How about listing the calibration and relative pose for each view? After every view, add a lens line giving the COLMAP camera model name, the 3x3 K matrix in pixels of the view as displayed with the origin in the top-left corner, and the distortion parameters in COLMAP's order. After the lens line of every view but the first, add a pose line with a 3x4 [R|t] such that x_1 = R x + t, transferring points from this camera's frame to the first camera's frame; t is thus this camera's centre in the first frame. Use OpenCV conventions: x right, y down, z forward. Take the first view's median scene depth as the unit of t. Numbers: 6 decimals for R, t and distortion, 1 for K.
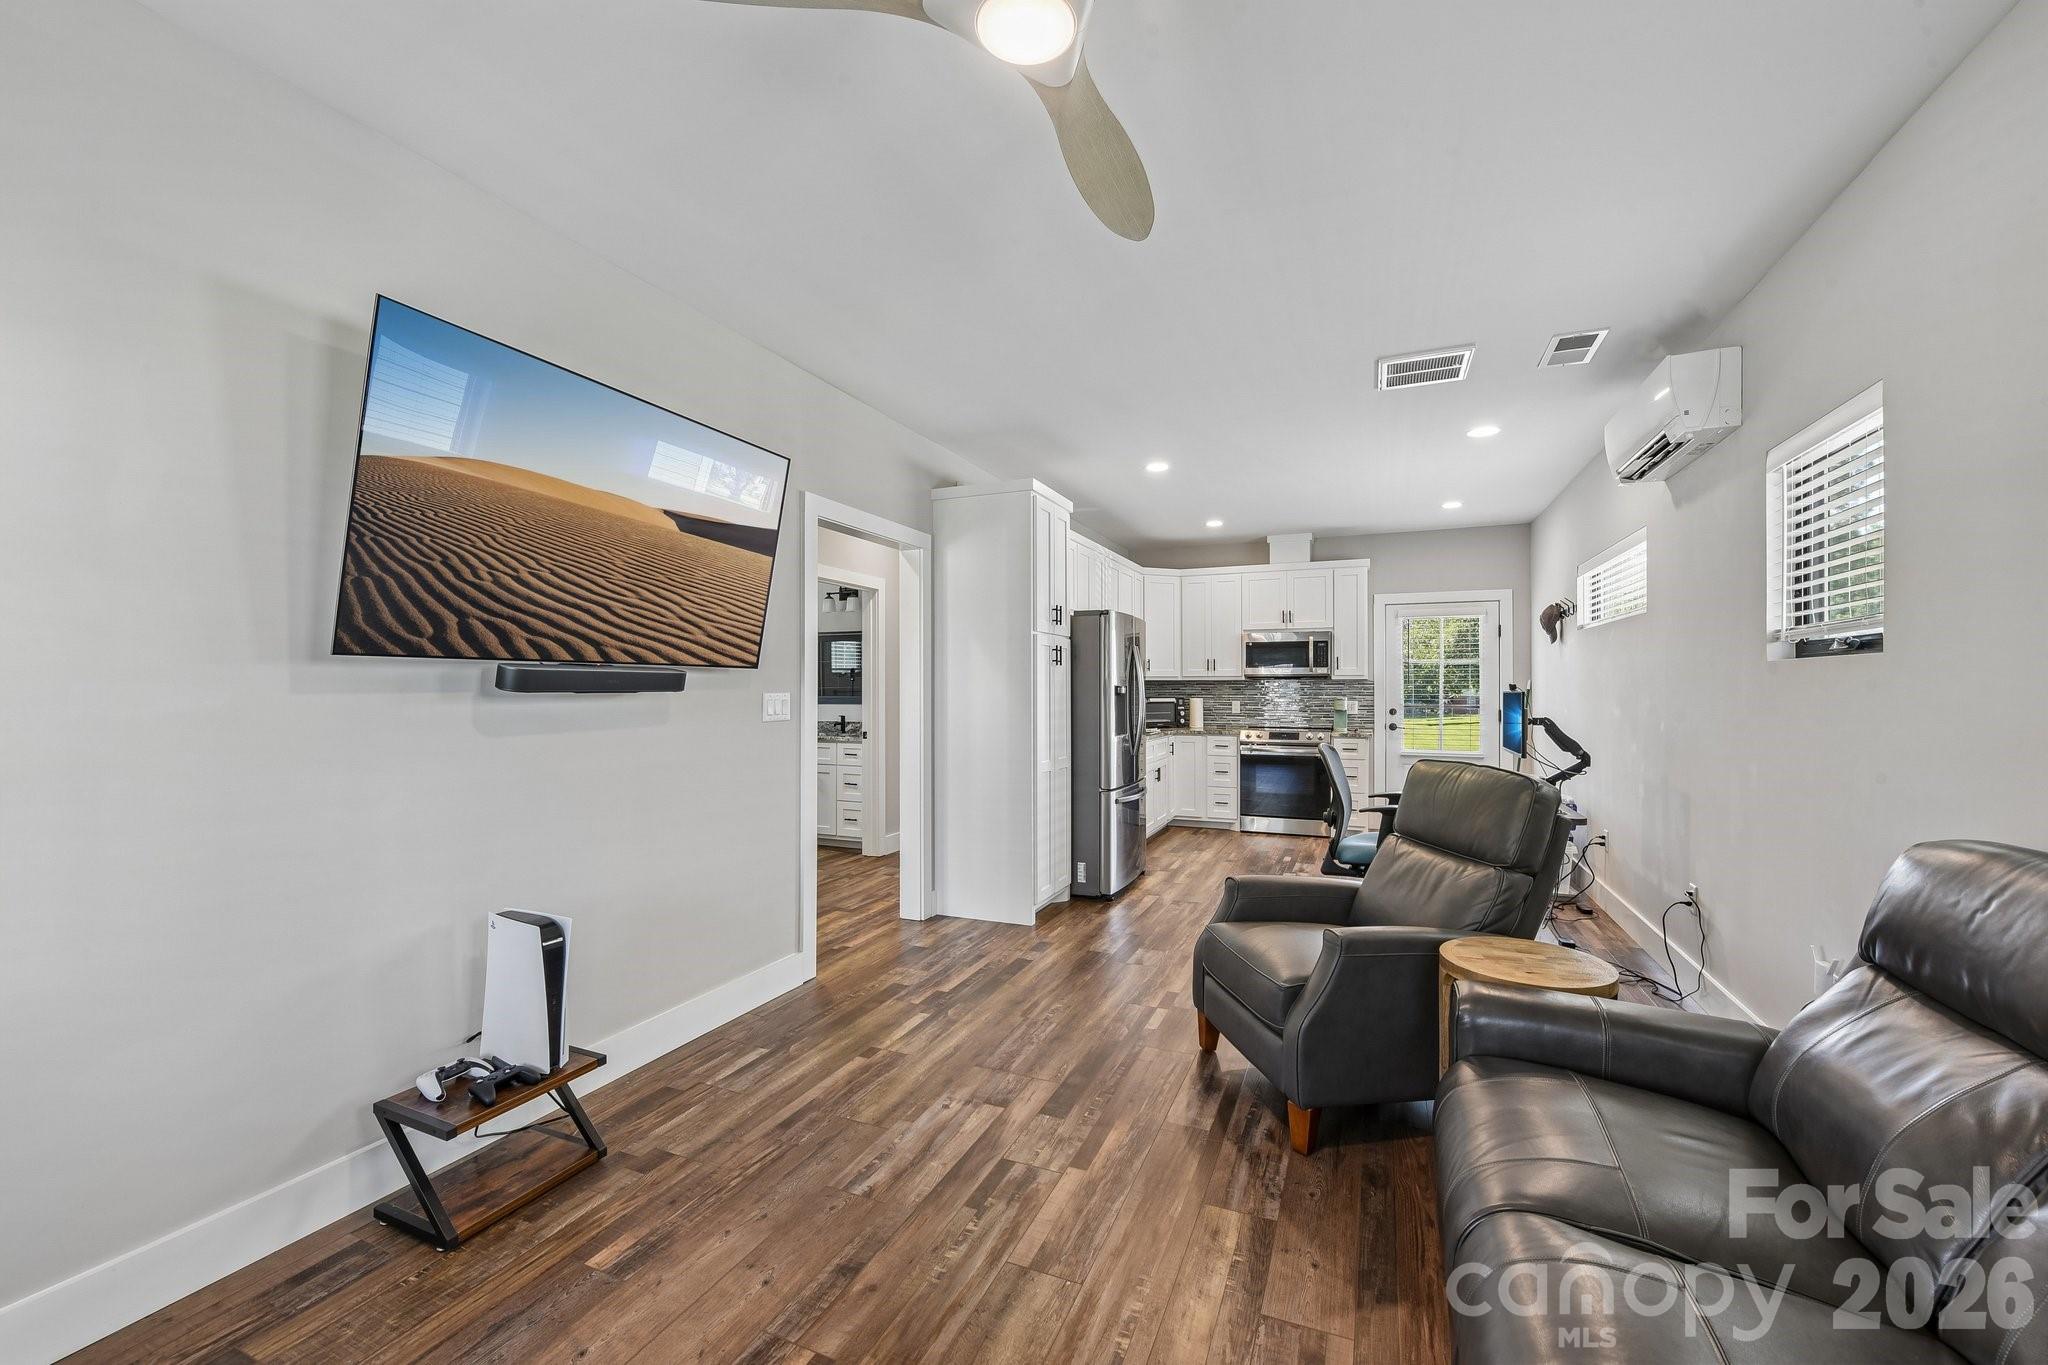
lens RADIAL K [[819.5, 0, 1024.0], [0, 819.5, 682.5], [0, 0, 1]] dist [-0.019181, -0.000127]
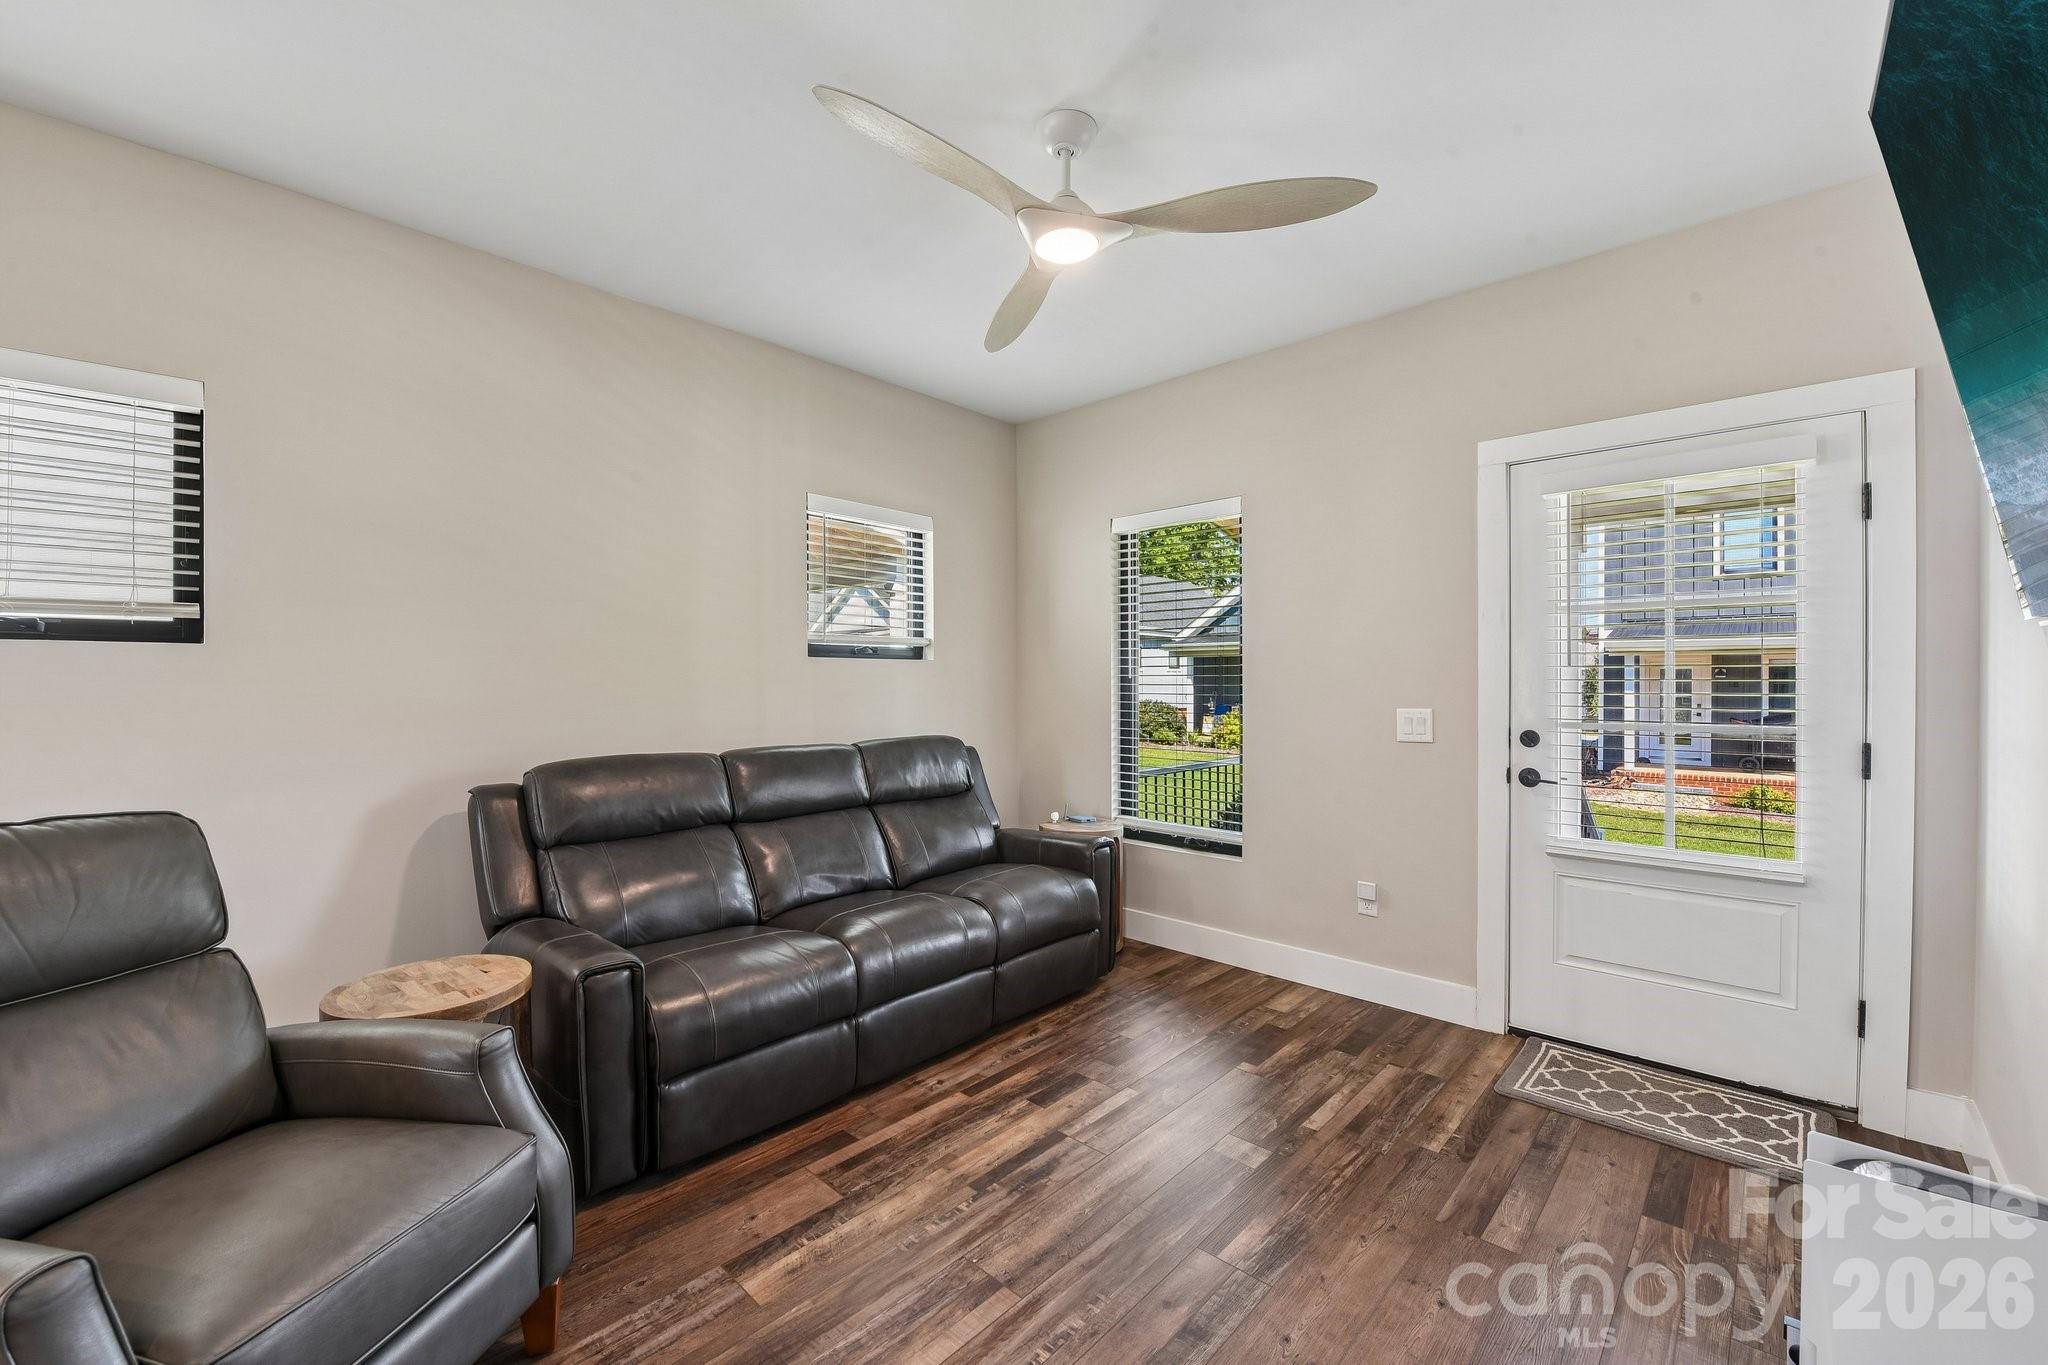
lens RADIAL K [[819.5, 0, 1024.0], [0, 819.5, 682.5], [0, 0, 1]] dist [-0.019181, -0.000127]
pose [[-0.940036, -0.000078, 0.341074, -0.286712], [-0.000310, 1.000000, -0.000625, 0.014075], [-0.341074, -0.000693, -0.940036, 1.585399]]
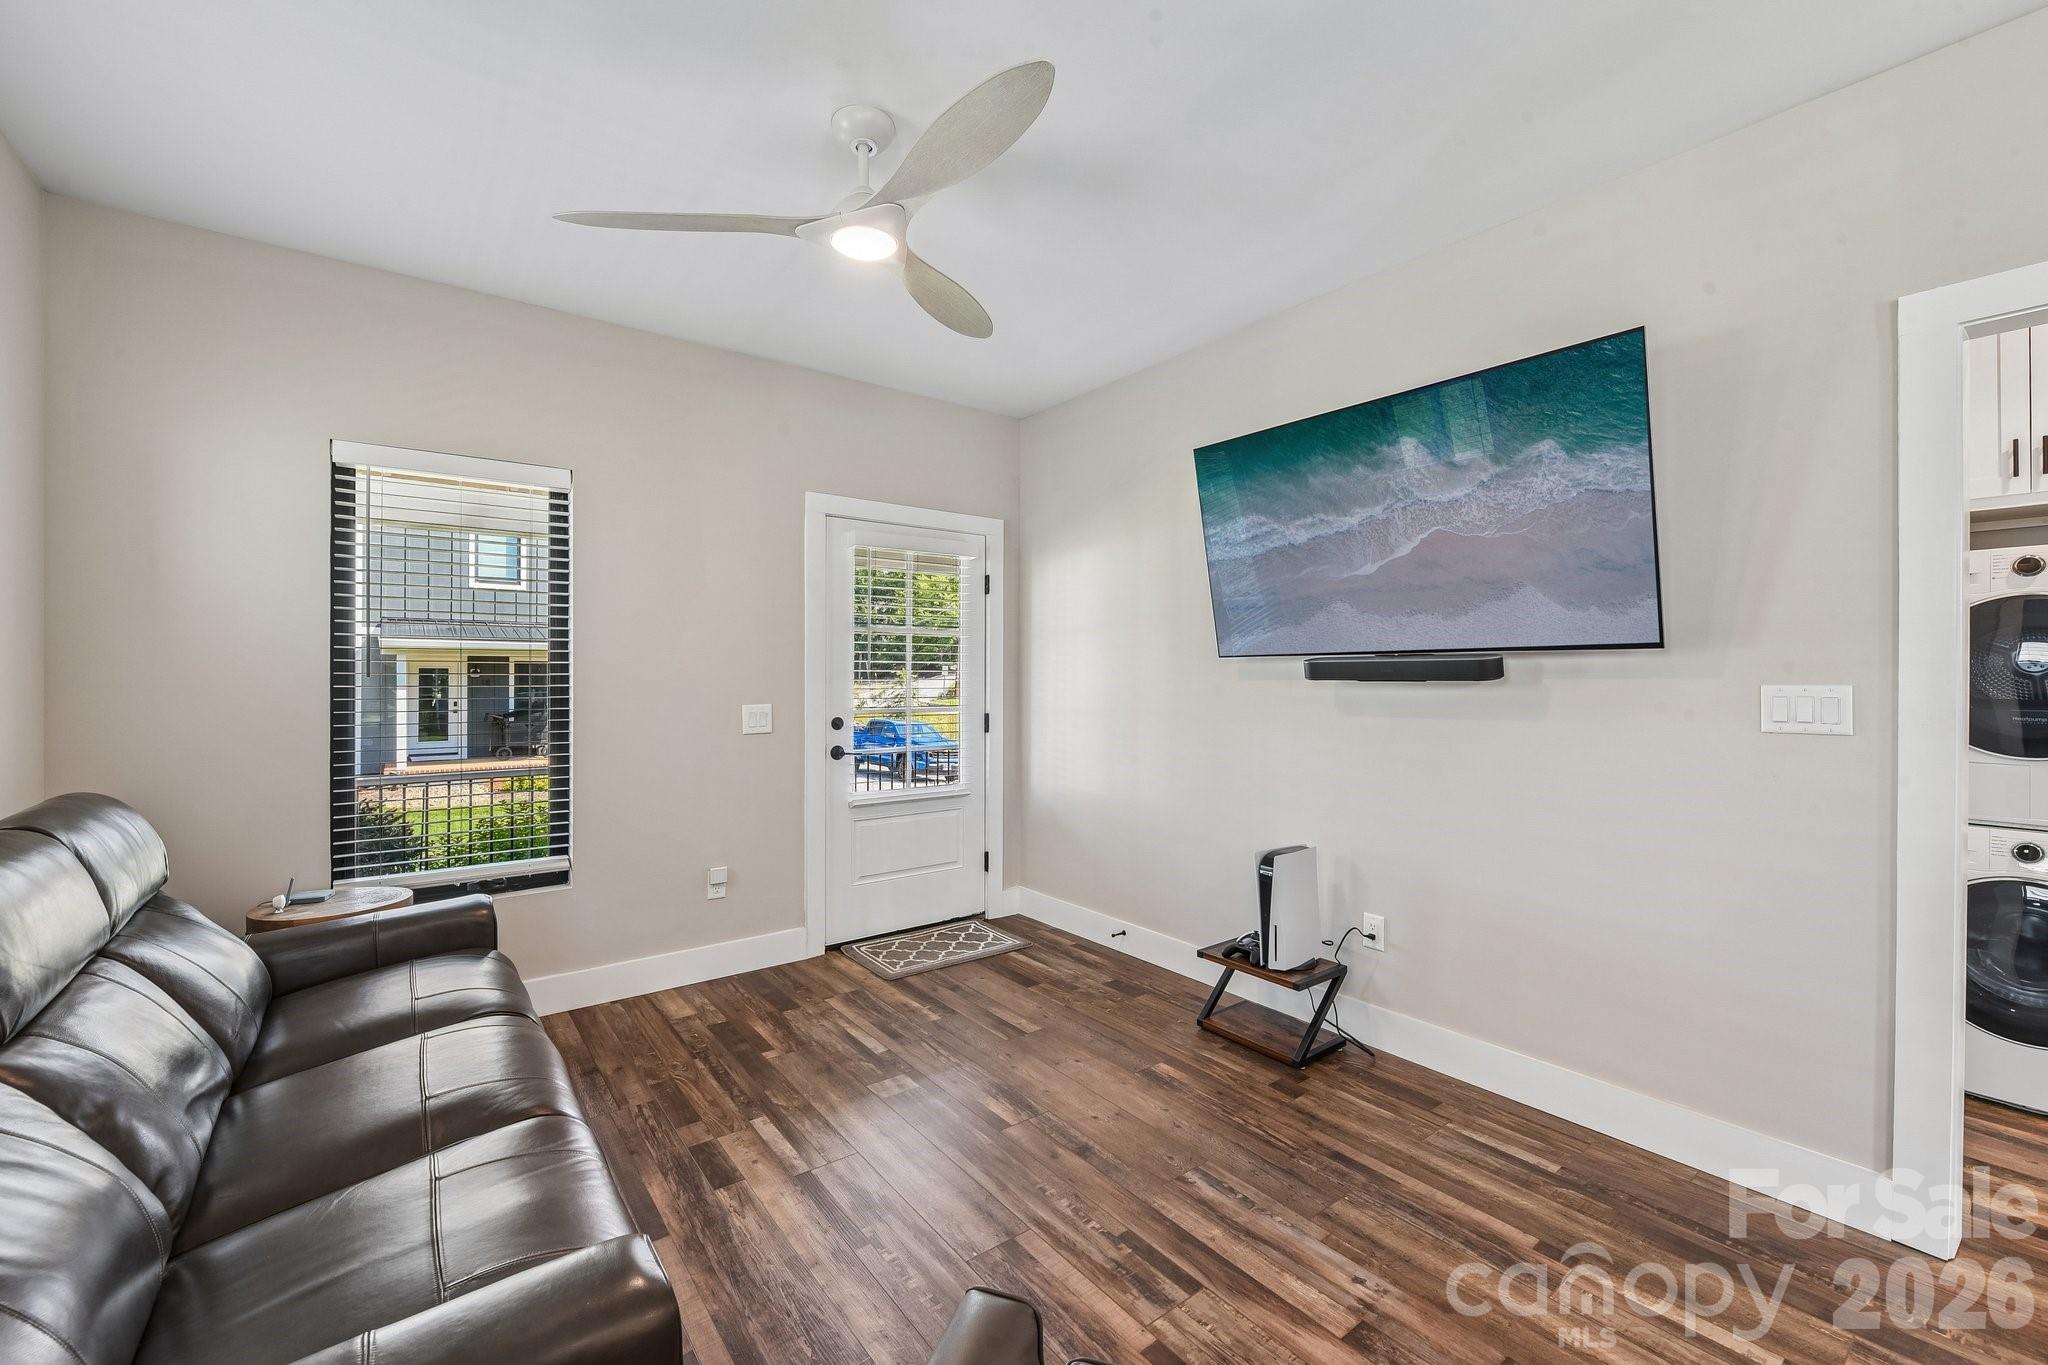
lens RADIAL K [[828.1, 0, 1019.3], [0, 828.1, 673.9], [0, 0, 1]] dist [0.001402, -0.000036]
pose [[-0.492754, -0.001695, -0.870167, 0.774017], [0.005365, 0.999973, -0.004987, 0.007376], [0.870152, -0.007126, -0.492732, 1.289302]]
